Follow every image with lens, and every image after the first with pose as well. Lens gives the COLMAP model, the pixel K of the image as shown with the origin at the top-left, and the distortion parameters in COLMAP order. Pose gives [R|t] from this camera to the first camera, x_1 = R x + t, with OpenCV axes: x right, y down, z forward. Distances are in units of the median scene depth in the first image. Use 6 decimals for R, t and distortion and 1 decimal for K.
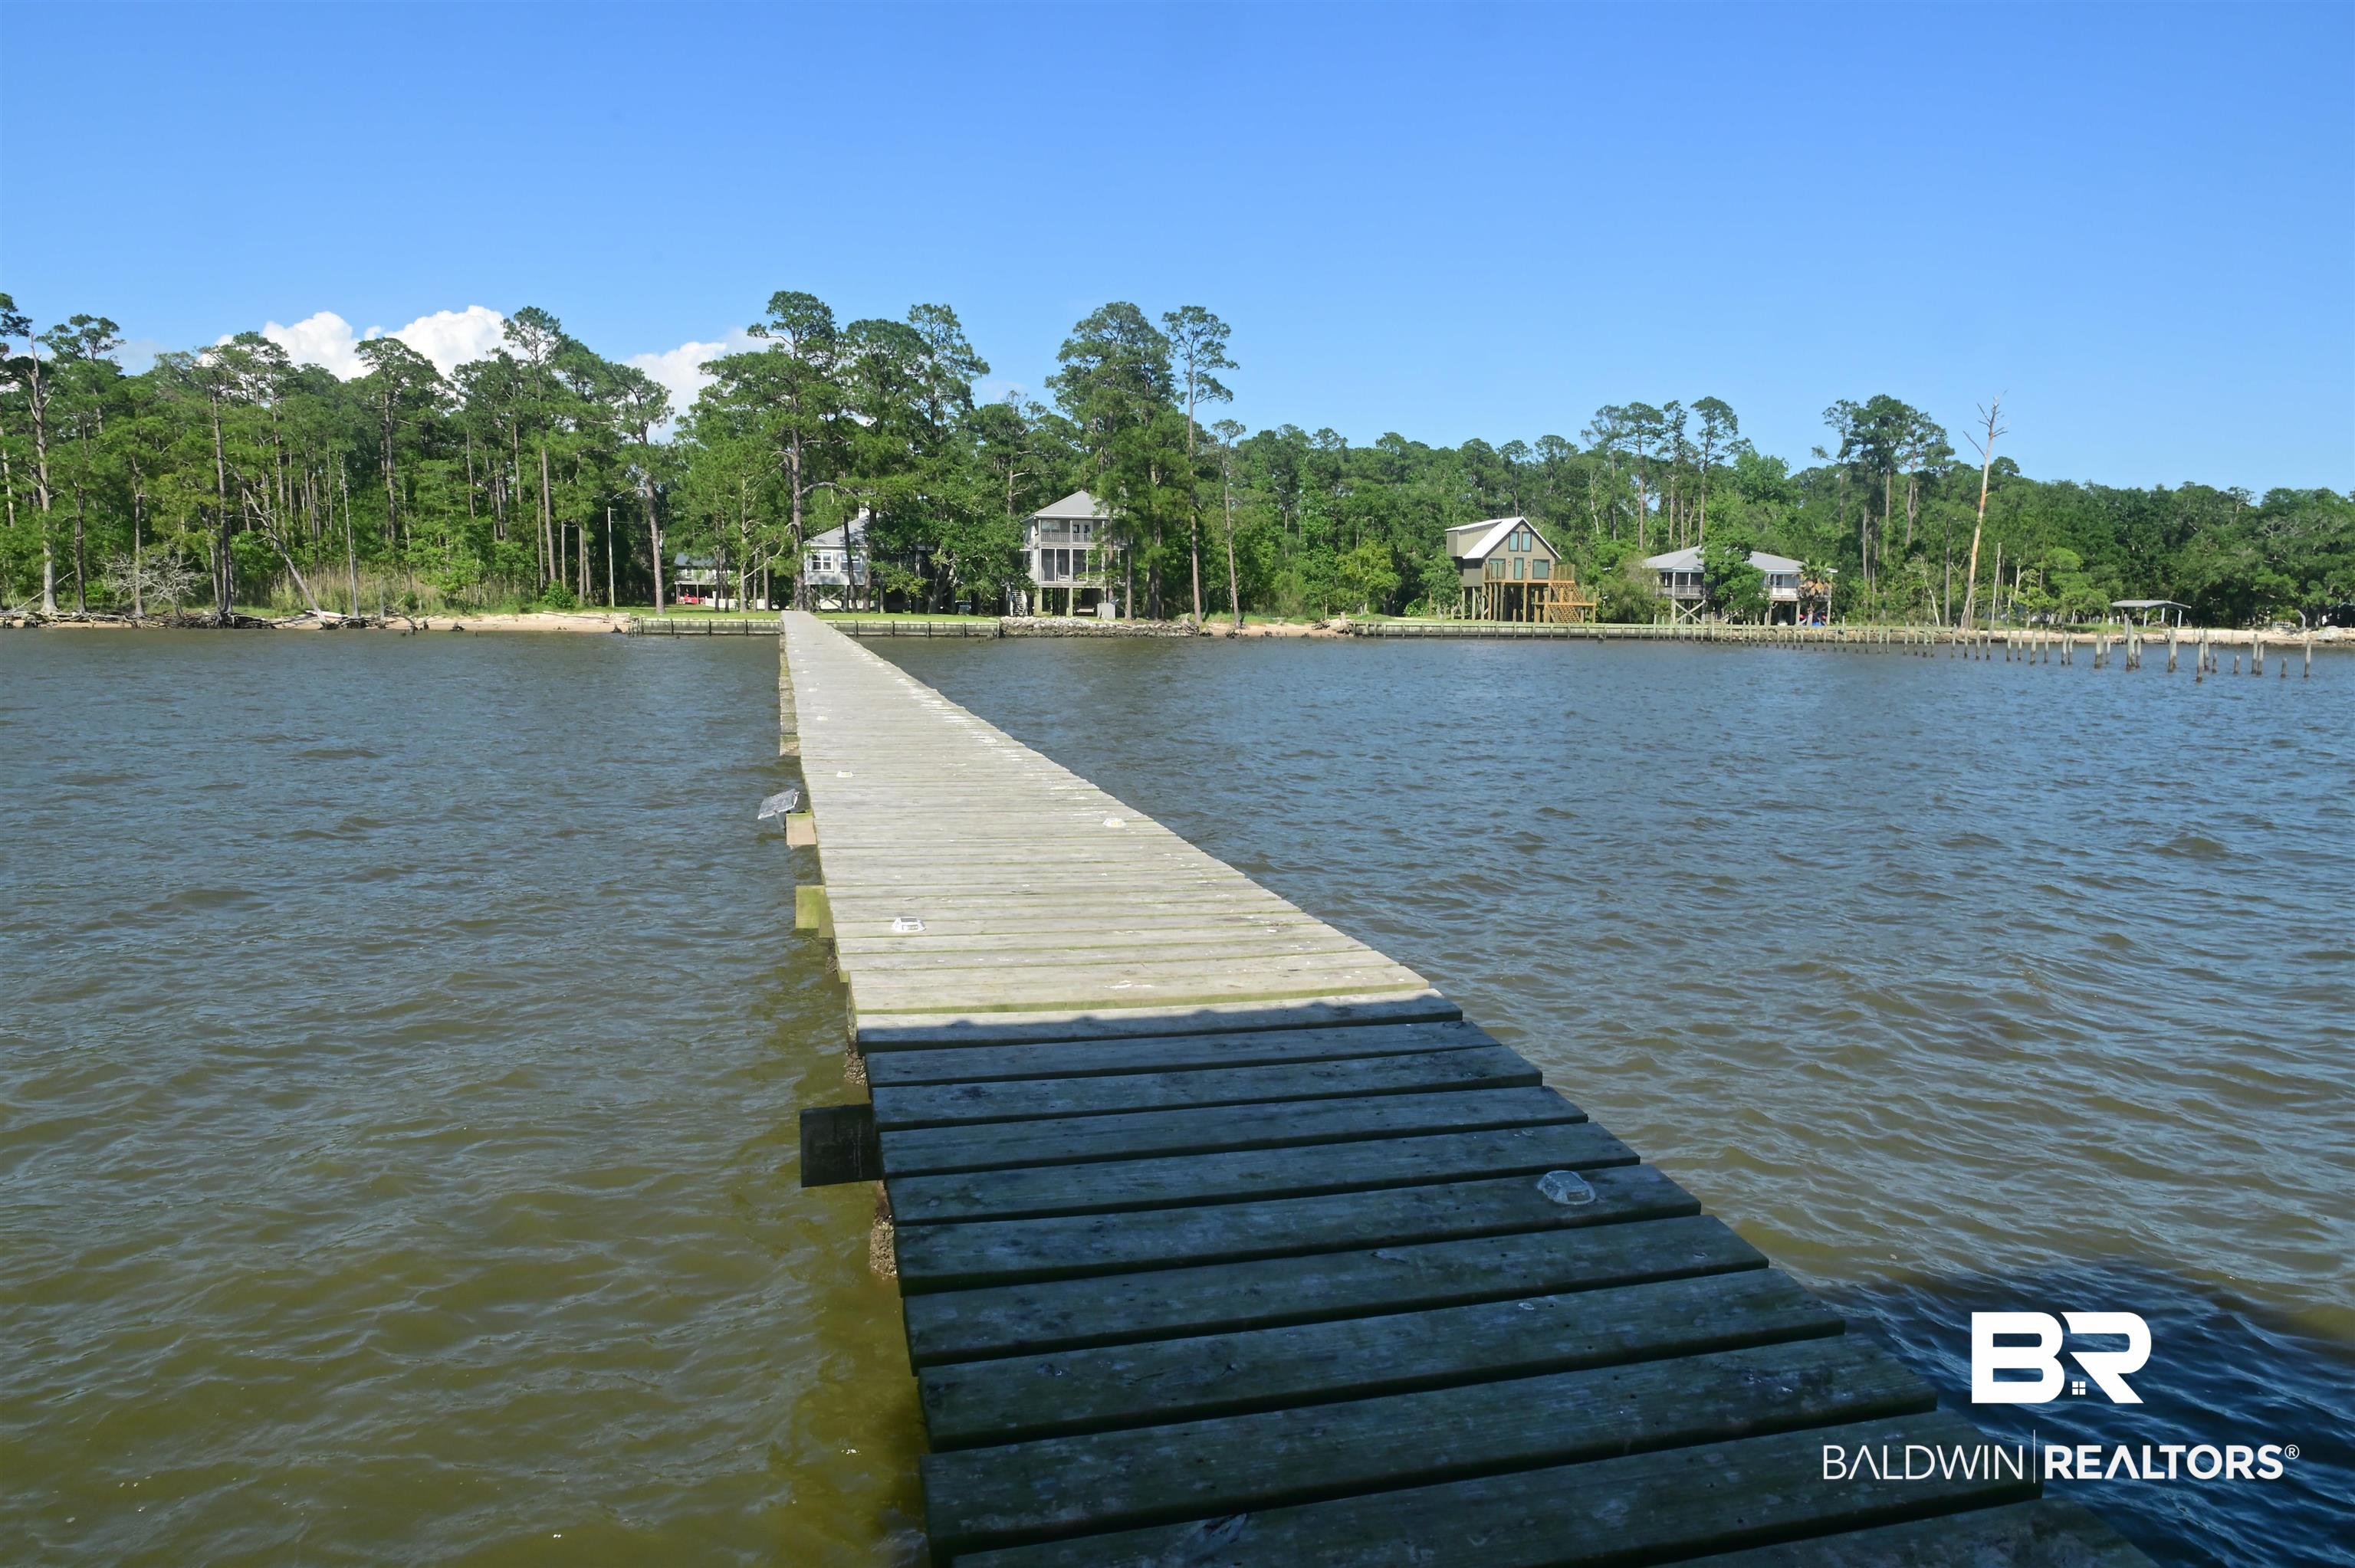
lens RADIAL K [[1602.0, 0, 1189.1], [0, 1602.0, 769.0], [0, 0, 1]] dist [0.017558, -0.020367]
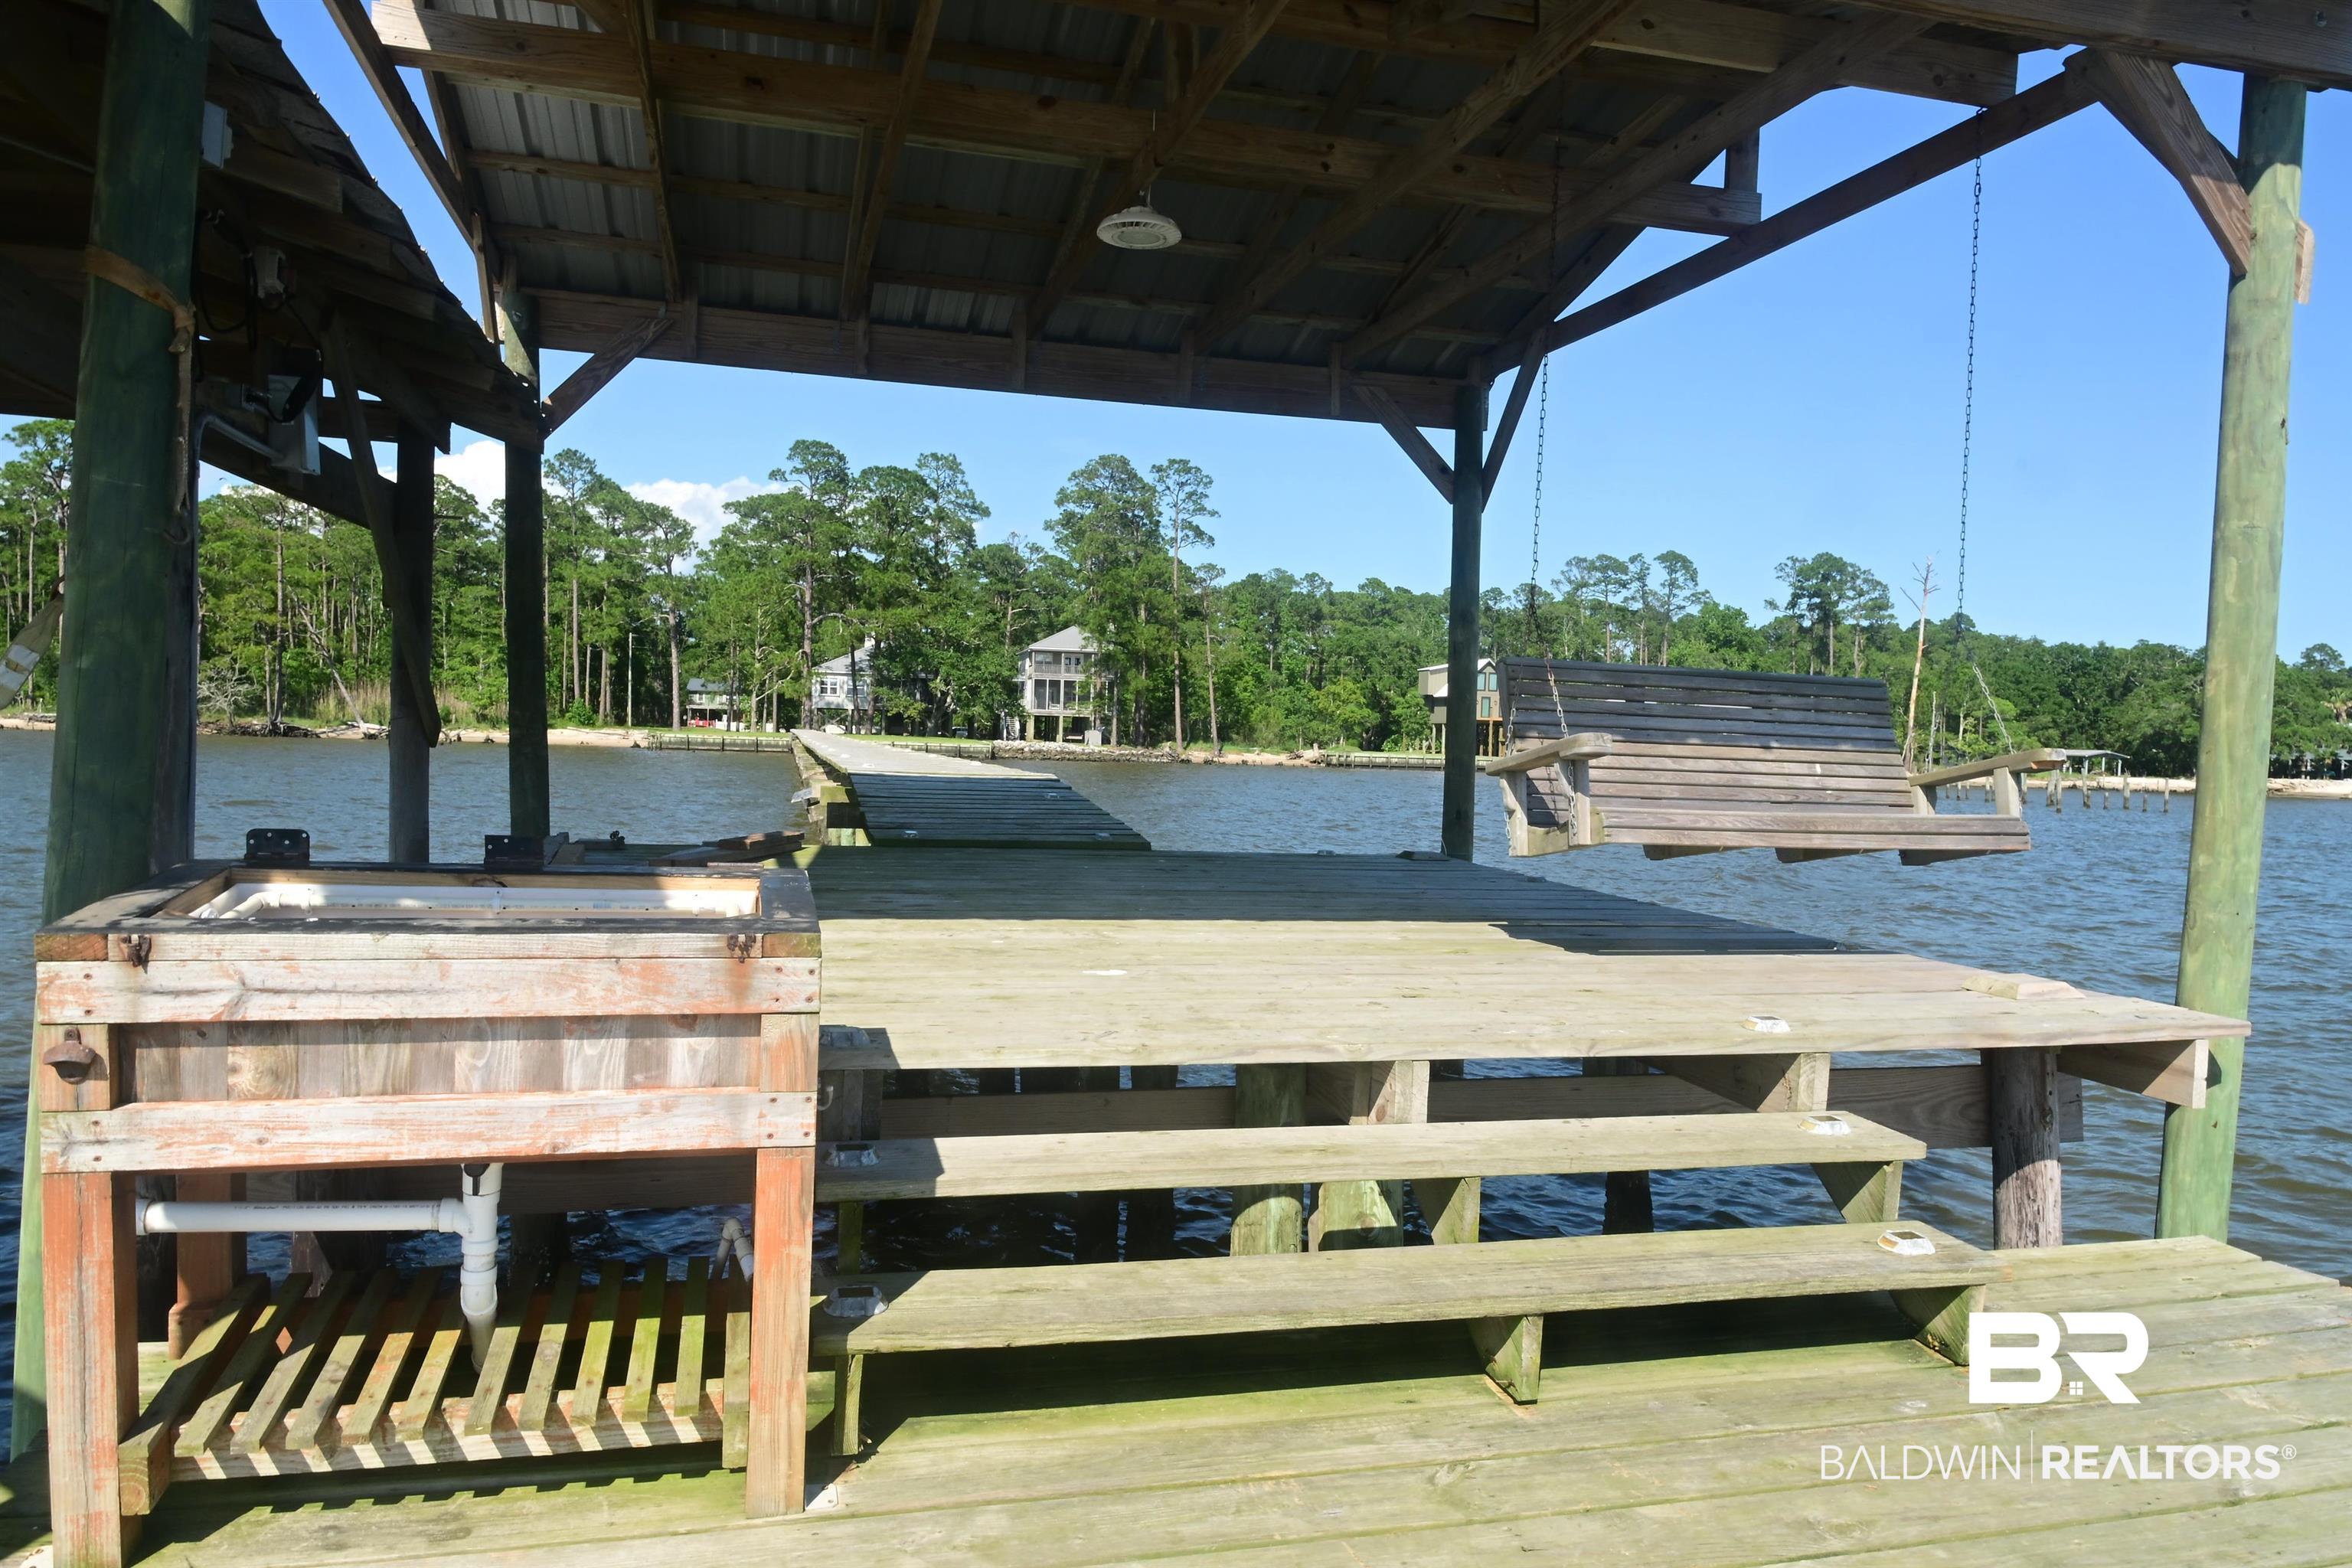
lens RADIAL K [[1600.2, 0, 1175.5], [0, 1600.2, 783.3], [0, 0, 1]] dist [0.017558, -0.020367]
pose [[0.999757, 0.020301, -0.008642, 0.012336], [-0.020905, 0.996828, -0.076788, 0.011454], [0.007056, 0.076950, 0.997010, -0.055500]]
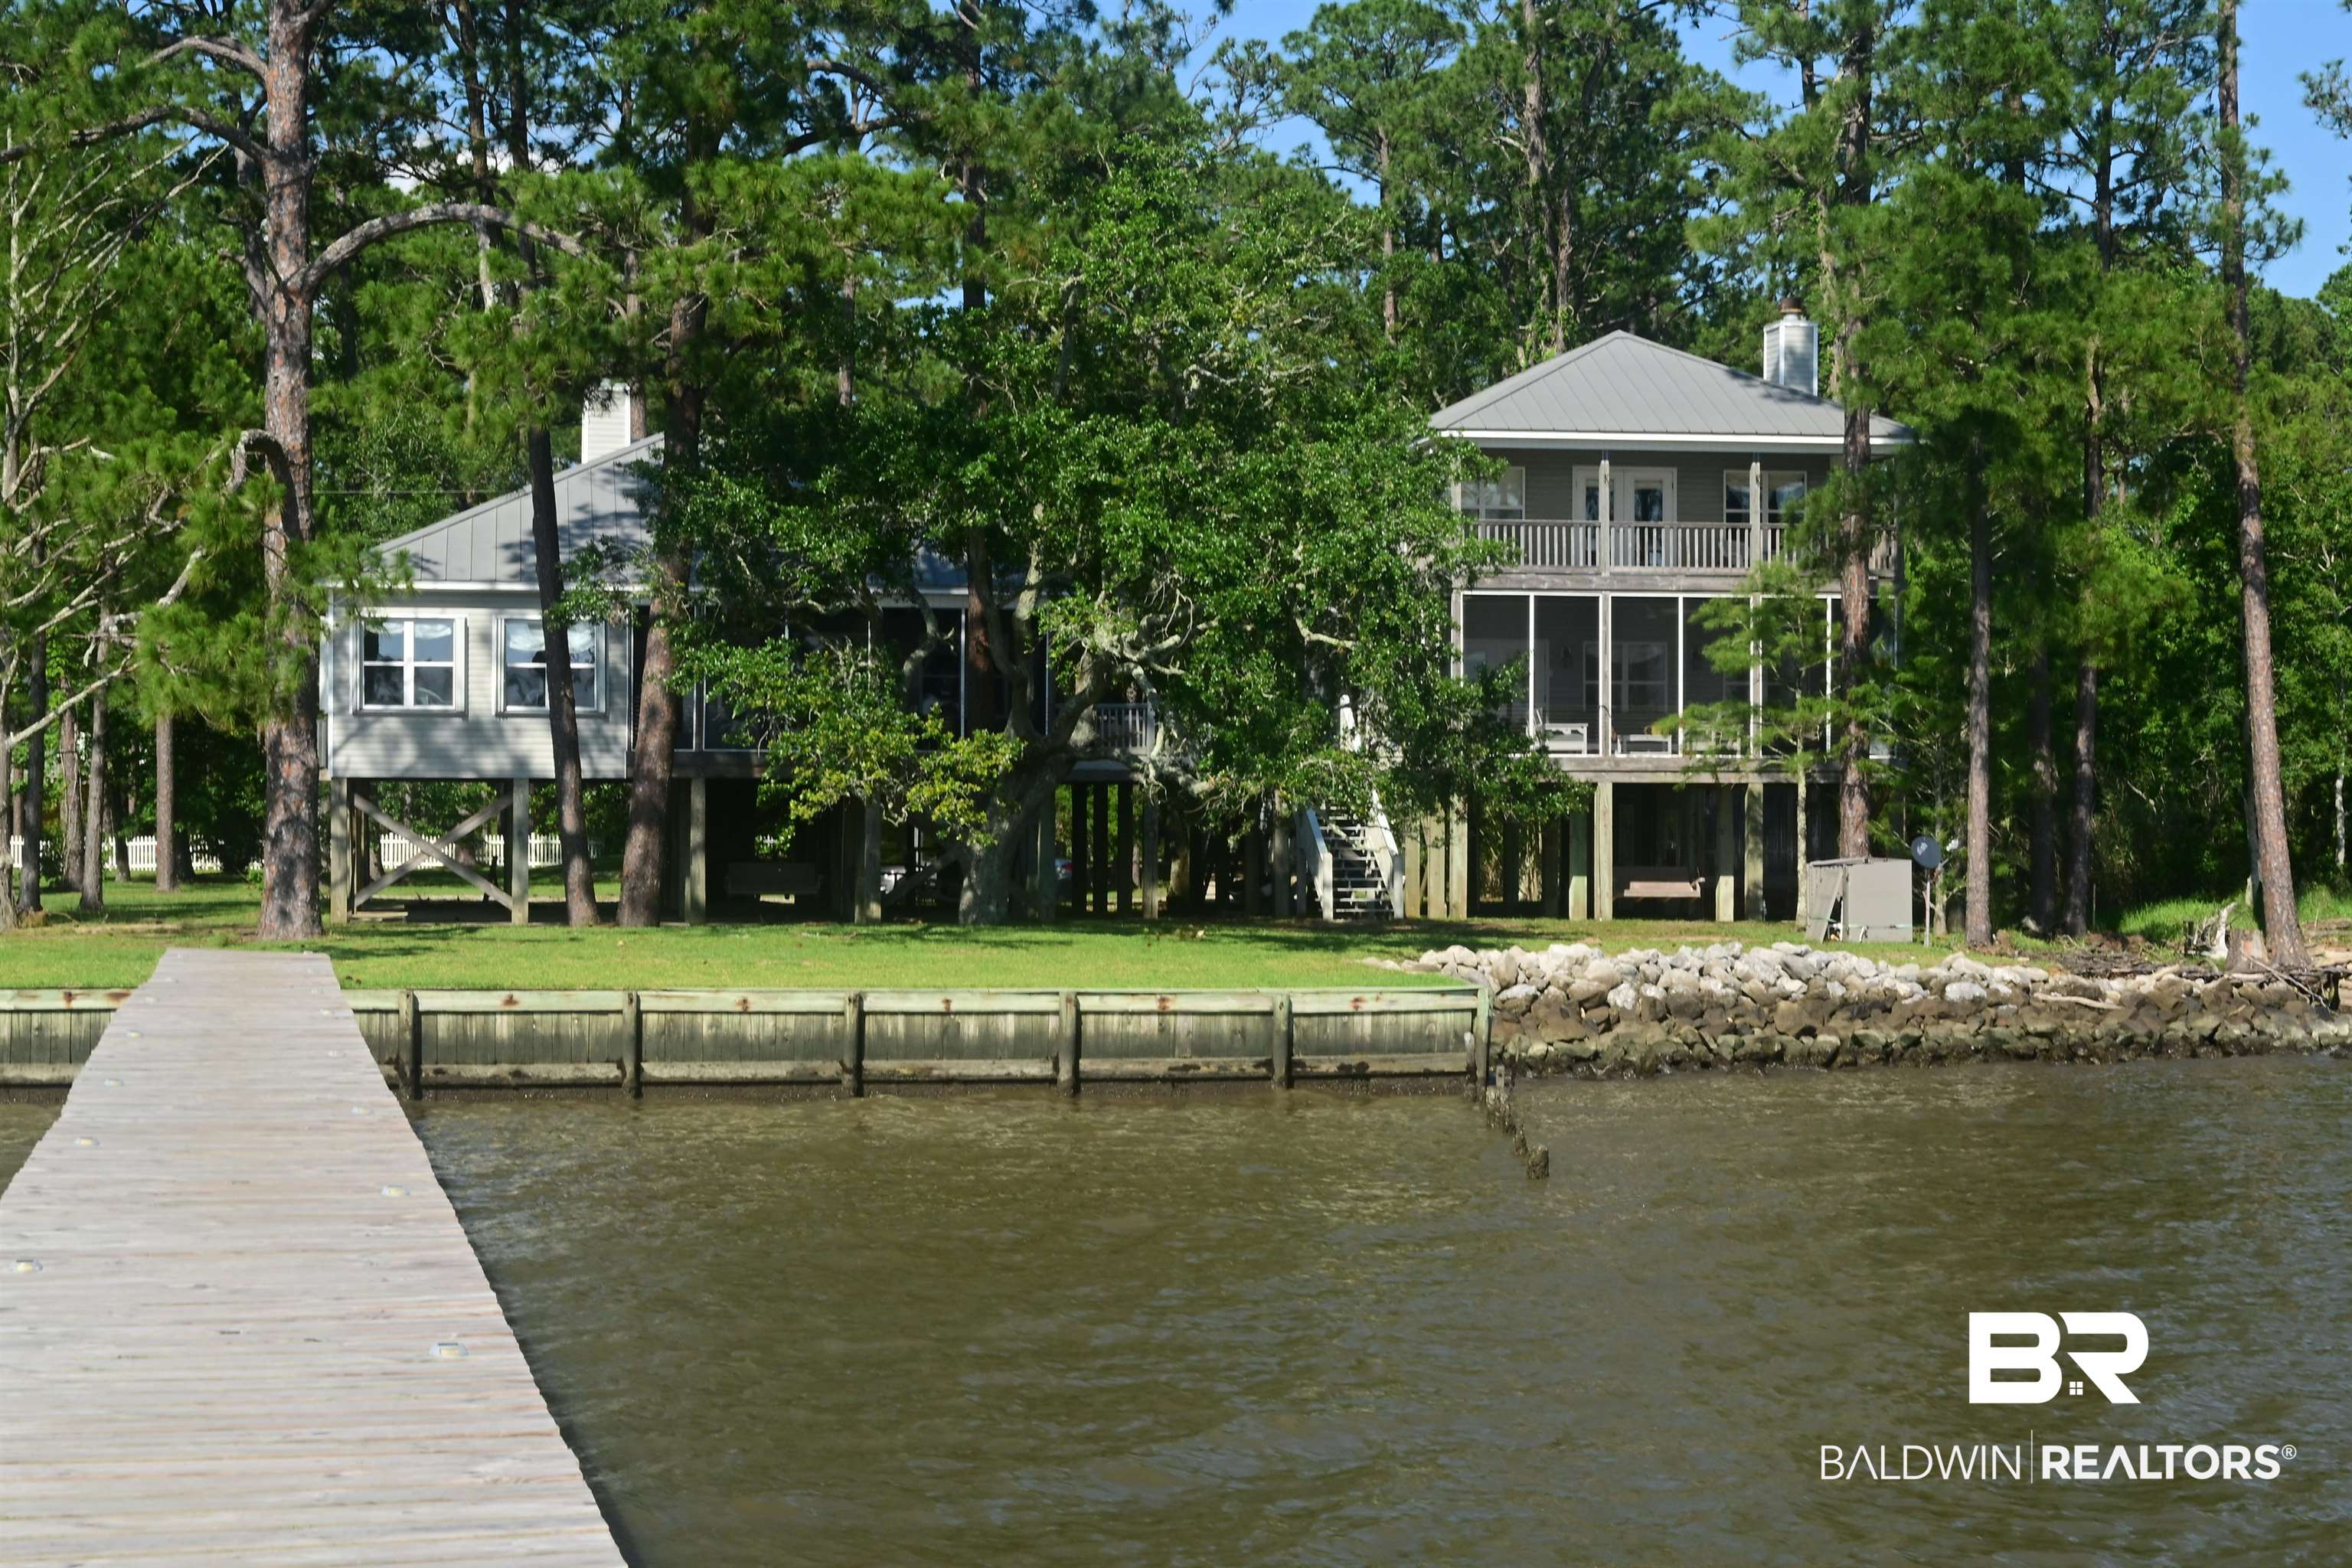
lens RADIAL K [[4062.1, 0, 1177.4], [0, 4062.1, 783.4], [0, 0, 1]] dist [0.176071, 0.000000]
pose [[0.999679, -0.011005, -0.022816, -0.118732], [0.008288, 0.993221, -0.115947, -0.053933], [0.023938, 0.115720, 0.992993, 0.486922]]
